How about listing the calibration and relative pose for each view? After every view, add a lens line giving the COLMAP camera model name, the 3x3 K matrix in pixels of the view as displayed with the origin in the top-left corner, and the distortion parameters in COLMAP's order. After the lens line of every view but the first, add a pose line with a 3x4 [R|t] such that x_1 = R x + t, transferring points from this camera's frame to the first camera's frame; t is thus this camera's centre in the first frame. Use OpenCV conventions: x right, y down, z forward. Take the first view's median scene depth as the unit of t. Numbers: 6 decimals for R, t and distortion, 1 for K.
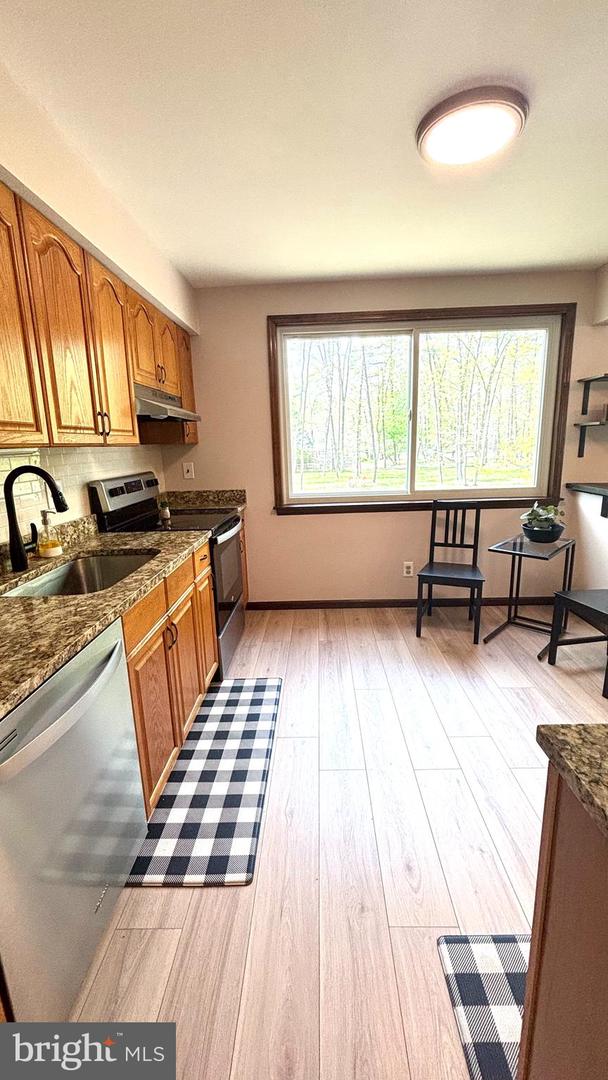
lens RADIAL K [[440.7, 0, 304.4], [0, 440.7, 540.3], [0, 0, 1]] dist [-0.001141, -0.000039]
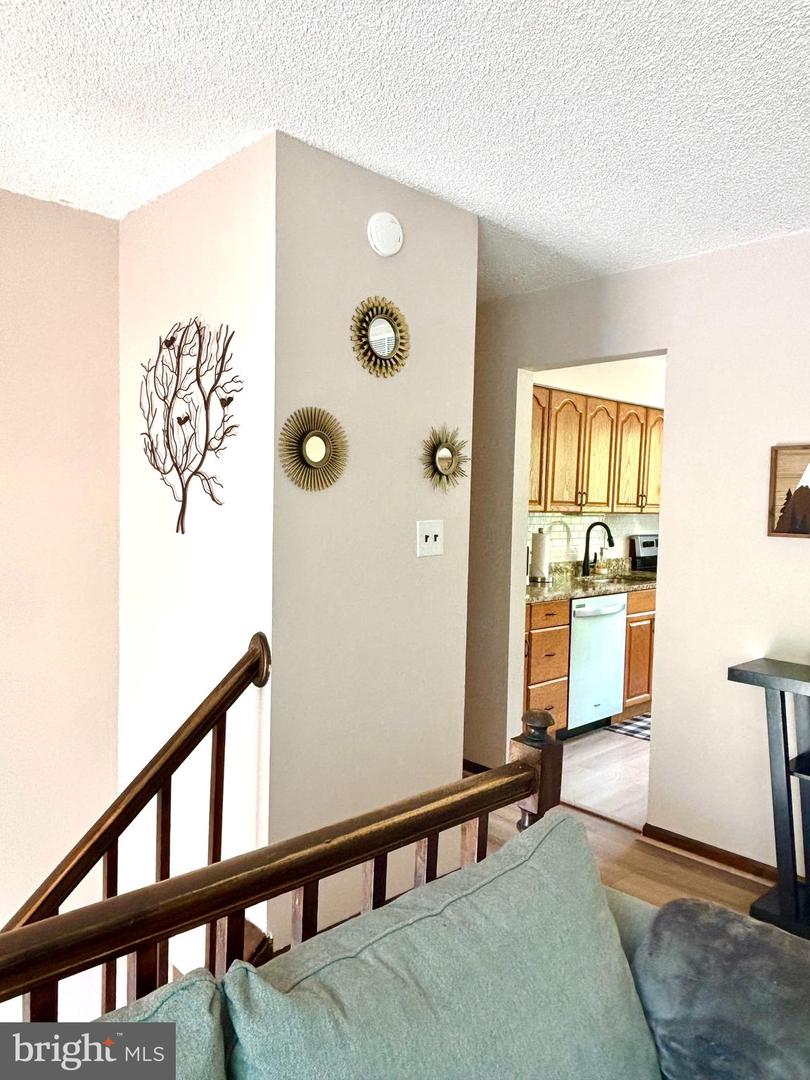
lens RADIAL K [[763.1, 0, 404.4], [0, 763.1, 539.2], [0, 0, 1]] dist [0.000752, 0.000038]
pose [[0.709167, 0.087534, -0.699586, 0.977292], [-0.196028, 0.977618, -0.076391, 0.287514], [0.677241, 0.191313, 0.710453, -1.704797]]
